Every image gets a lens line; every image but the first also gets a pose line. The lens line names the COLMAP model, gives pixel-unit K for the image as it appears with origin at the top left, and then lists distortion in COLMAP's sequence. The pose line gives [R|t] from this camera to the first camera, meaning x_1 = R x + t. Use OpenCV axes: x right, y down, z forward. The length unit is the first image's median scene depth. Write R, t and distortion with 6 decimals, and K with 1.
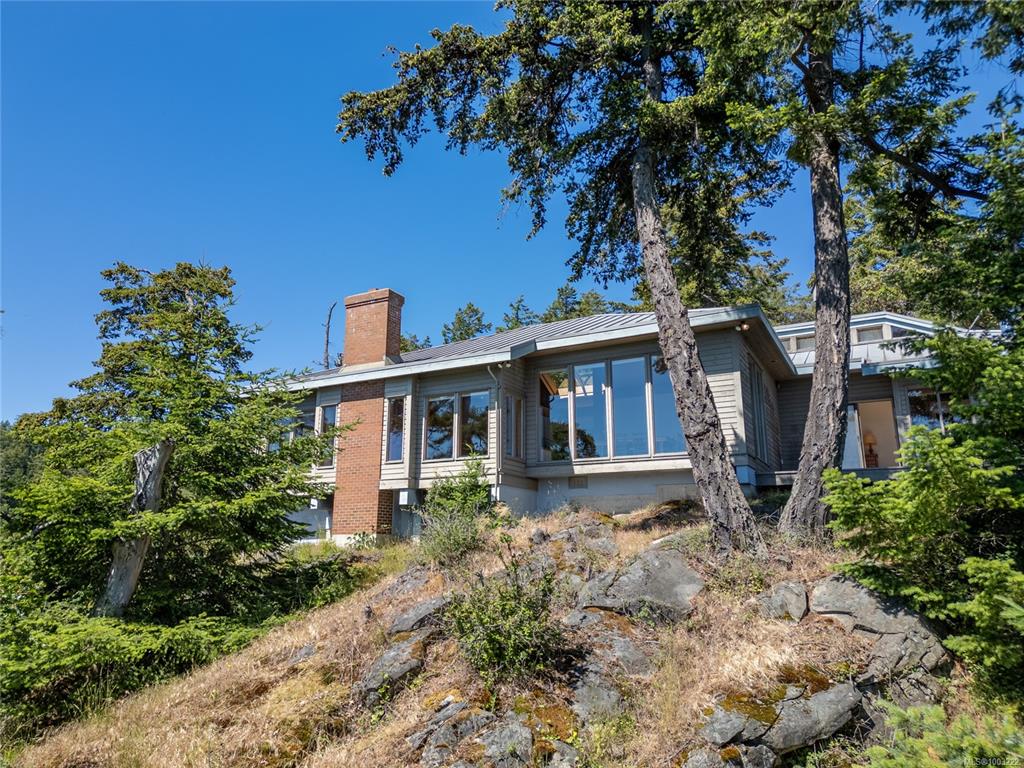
lens RADIAL K [[707.6, 0, 514.4], [0, 707.6, 384.7], [0, 0, 1]] dist [0.044869, 0.000427]
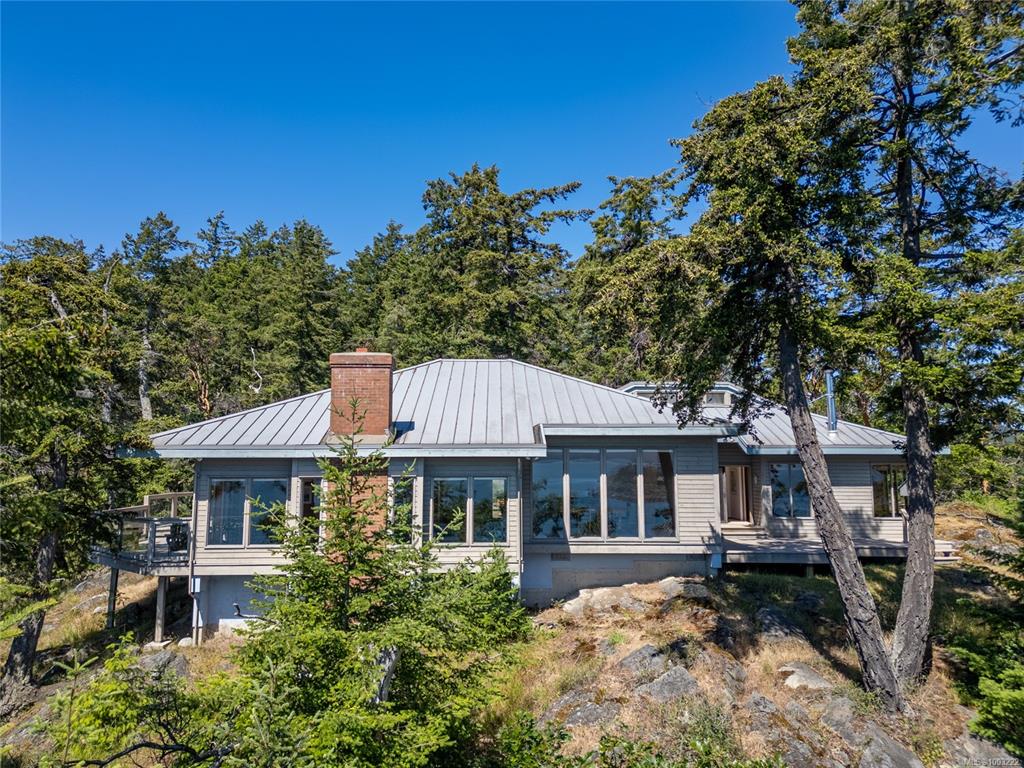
lens RADIAL K [[707.6, 0, 516.1], [0, 707.6, 383.8], [0, 0, 1]] dist [0.044869, 0.000427]
pose [[0.868542, 0.053522, 0.492718, -0.539556], [-0.115543, 0.988625, 0.096284, -0.227059], [-0.481960, -0.140557, 0.864846, 0.126856]]
